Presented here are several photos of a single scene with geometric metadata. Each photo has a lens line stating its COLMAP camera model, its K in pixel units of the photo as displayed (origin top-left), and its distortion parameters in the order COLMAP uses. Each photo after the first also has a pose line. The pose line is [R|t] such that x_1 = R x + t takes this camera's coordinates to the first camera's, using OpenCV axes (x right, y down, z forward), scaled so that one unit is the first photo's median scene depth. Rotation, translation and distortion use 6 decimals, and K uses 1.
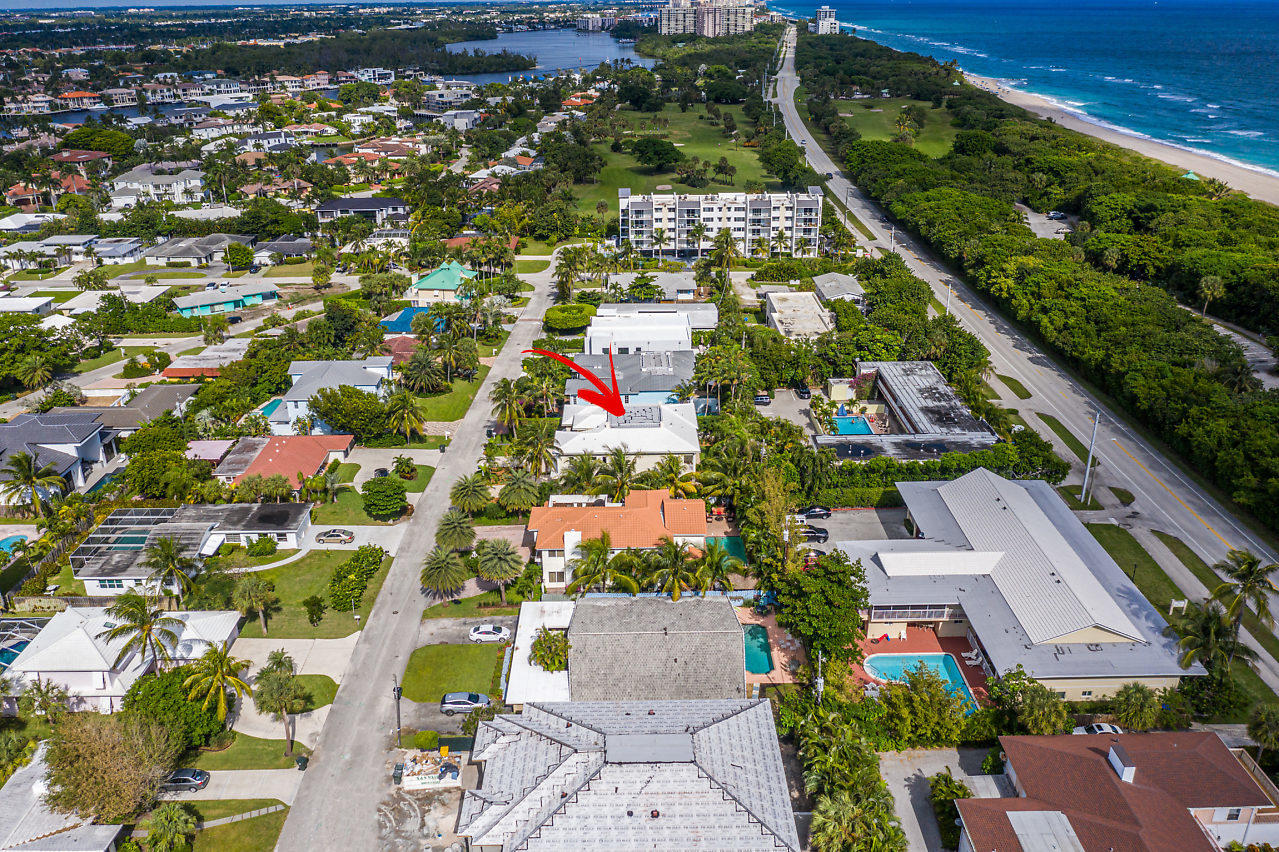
lens RADIAL K [[1002.5, 0, 639.5], [0, 1002.5, 426.0], [0, 0, 1]] dist [-0.006468, -0.002774]
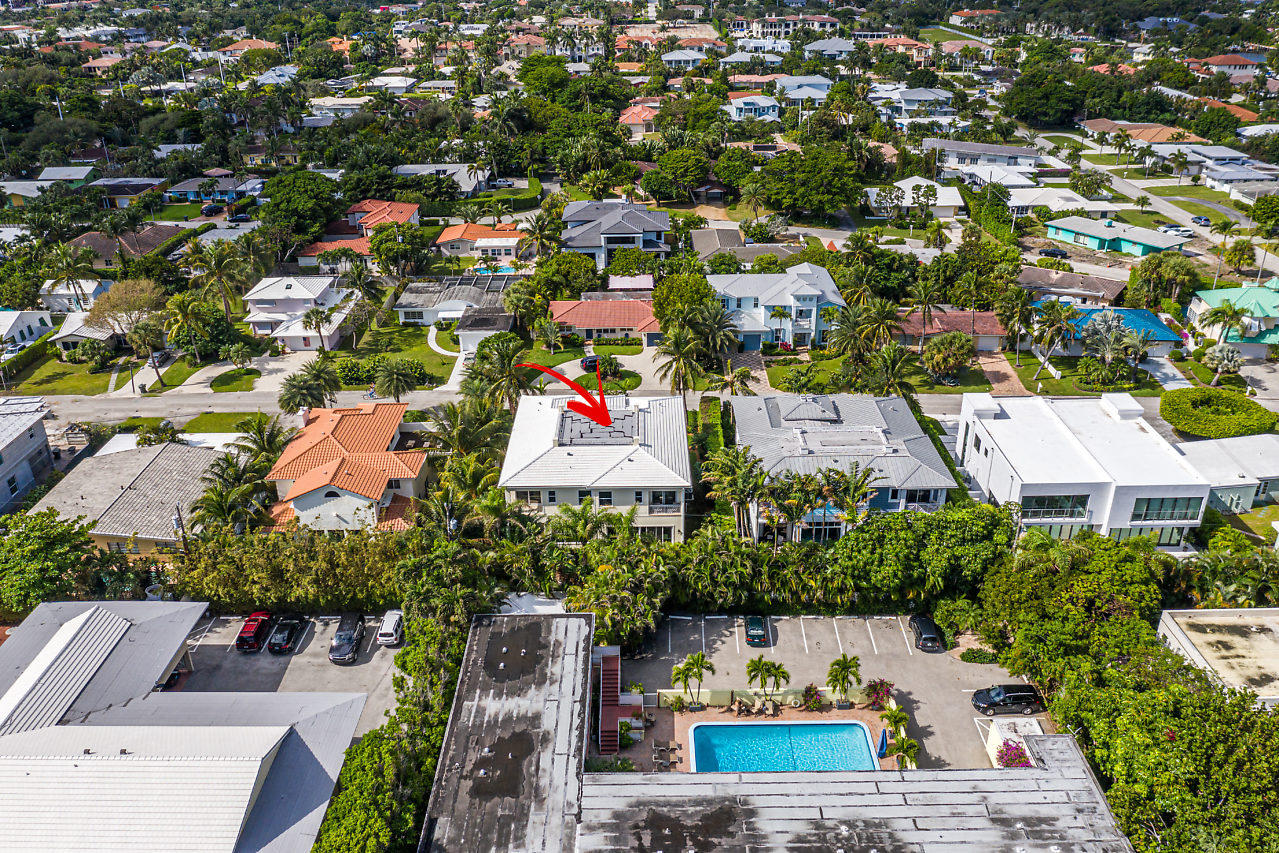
lens RADIAL K [[1002.5, 0, 639.5], [0, 1002.5, 426.5], [0, 0, 1]] dist [-0.006468, -0.002774]
pose [[-0.011406, 0.446036, -0.894943, 0.574168], [-0.380440, 0.825757, 0.416402, -0.289038], [0.924735, 0.345222, 0.160271, 0.867580]]
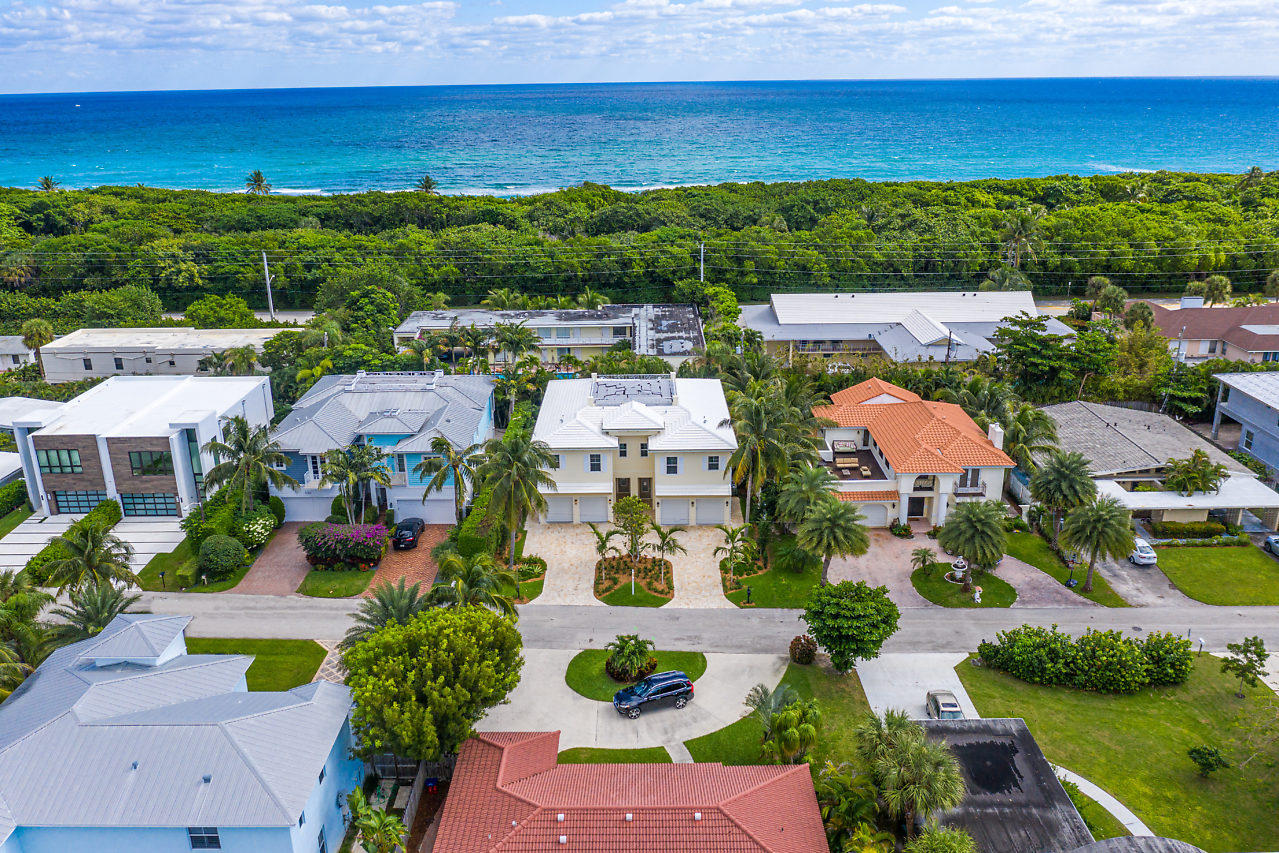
lens RADIAL K [[1002.5, 0, 639.5], [0, 1002.5, 426.5], [0, 0, 1]] dist [-0.006468, -0.002774]
pose [[0.010037, -0.321676, 0.946797, -0.600312], [0.402876, 0.867896, 0.290599, -0.170106], [-0.915199, 0.378525, 0.138307, 0.866391]]
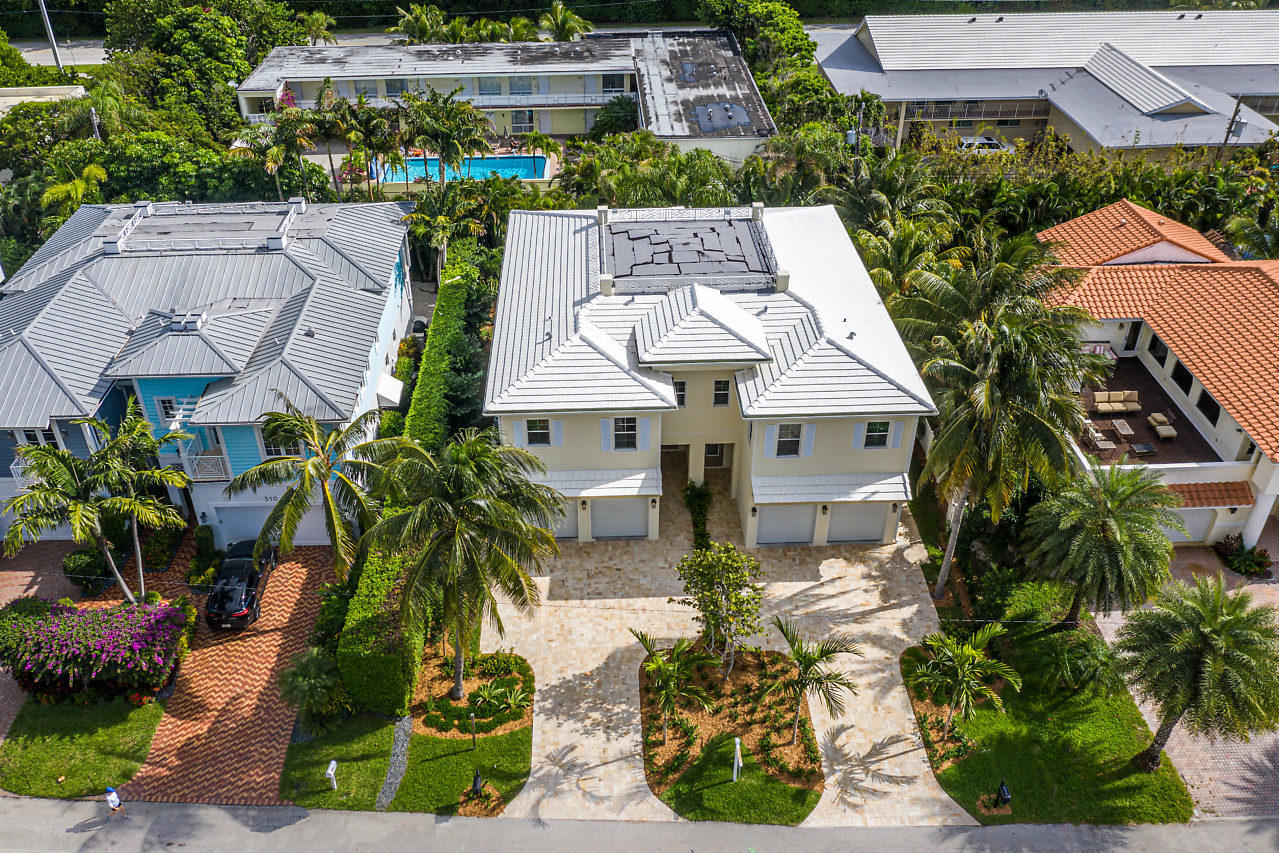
lens RADIAL K [[1050.5, 0, 606.6], [0, 1050.5, 432.0], [0, 0, 1]] dist [-0.014620, 0.004839]
pose [[-0.013695, -0.564292, 0.825462, -0.303234], [0.404223, 0.751949, 0.520745, -0.146365], [-0.914558, 0.340803, 0.217802, 0.918403]]
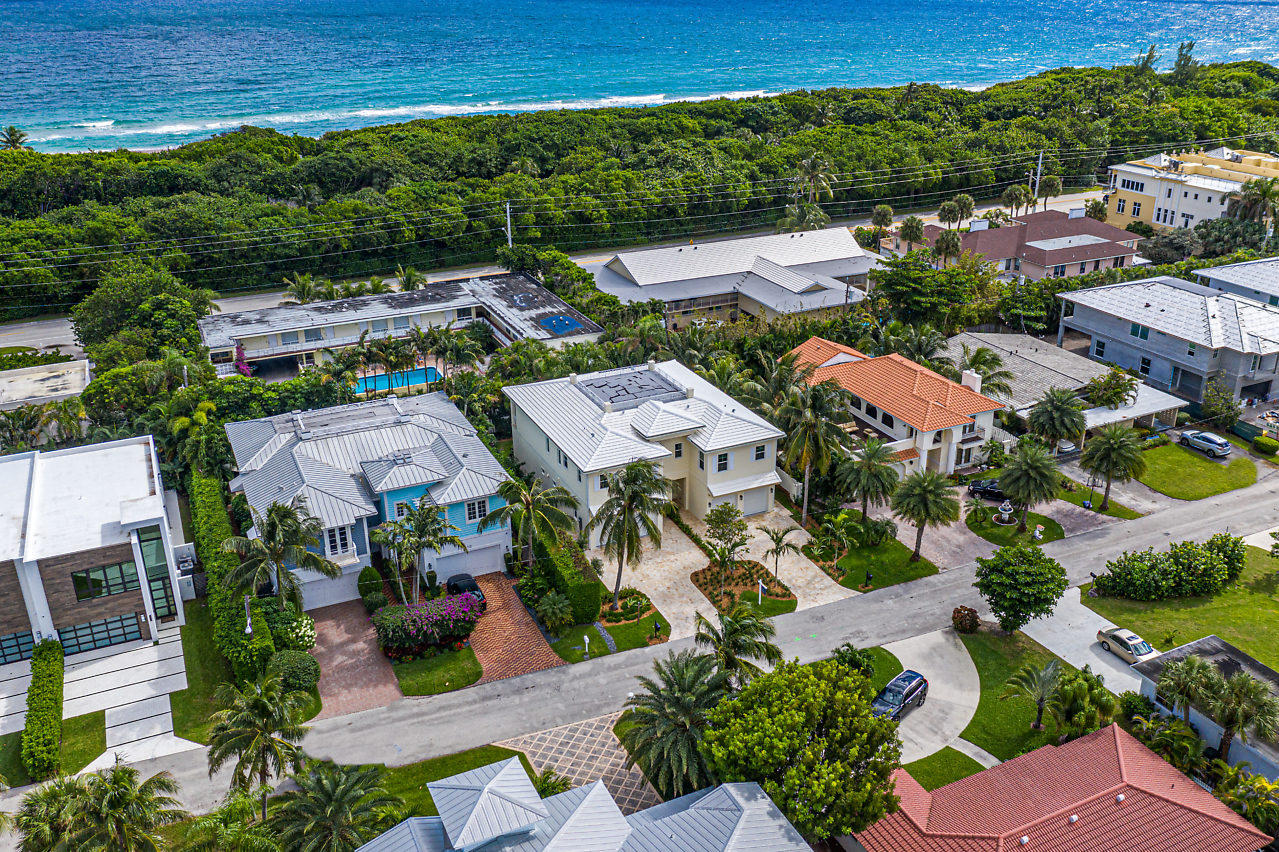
lens RADIAL K [[1080.7, 0, 656.3], [0, 1080.7, 426.5], [0, 0, 1]] dist [-0.001907, -0.002211]
pose [[-0.427724, -0.346878, 0.834703, -0.536402], [0.360554, 0.781320, 0.509451, -0.302873], [-0.828887, 0.518859, -0.209121, 1.075706]]
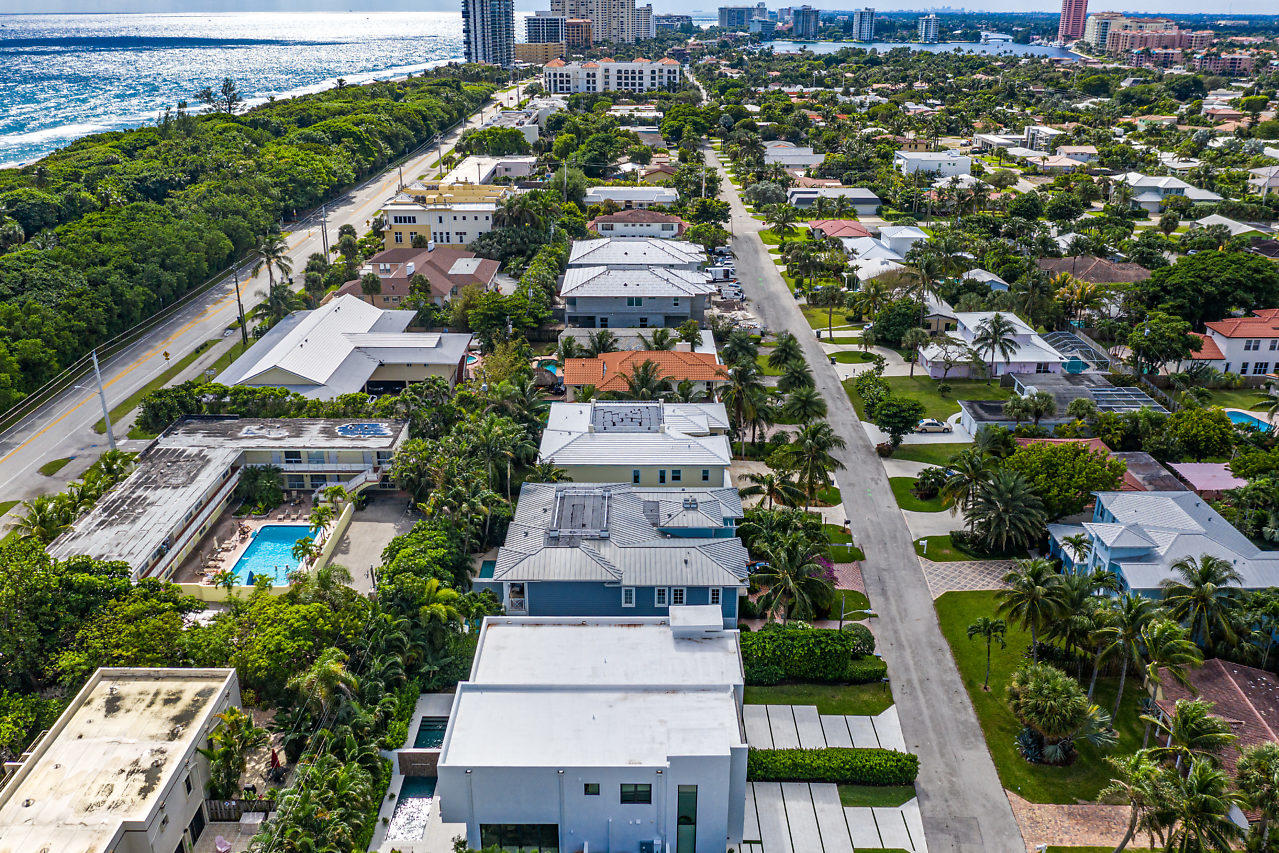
lens RADIAL K [[1050.5, 0, 606.6], [0, 1050.5, 432.0], [0, 0, 1]] dist [-0.014620, 0.004839]
pose [[-0.999232, -0.000790, 0.039182, -0.020255], [0.027217, 0.705356, 0.708331, -0.528638], [-0.028197, 0.708853, -0.704792, 1.476454]]
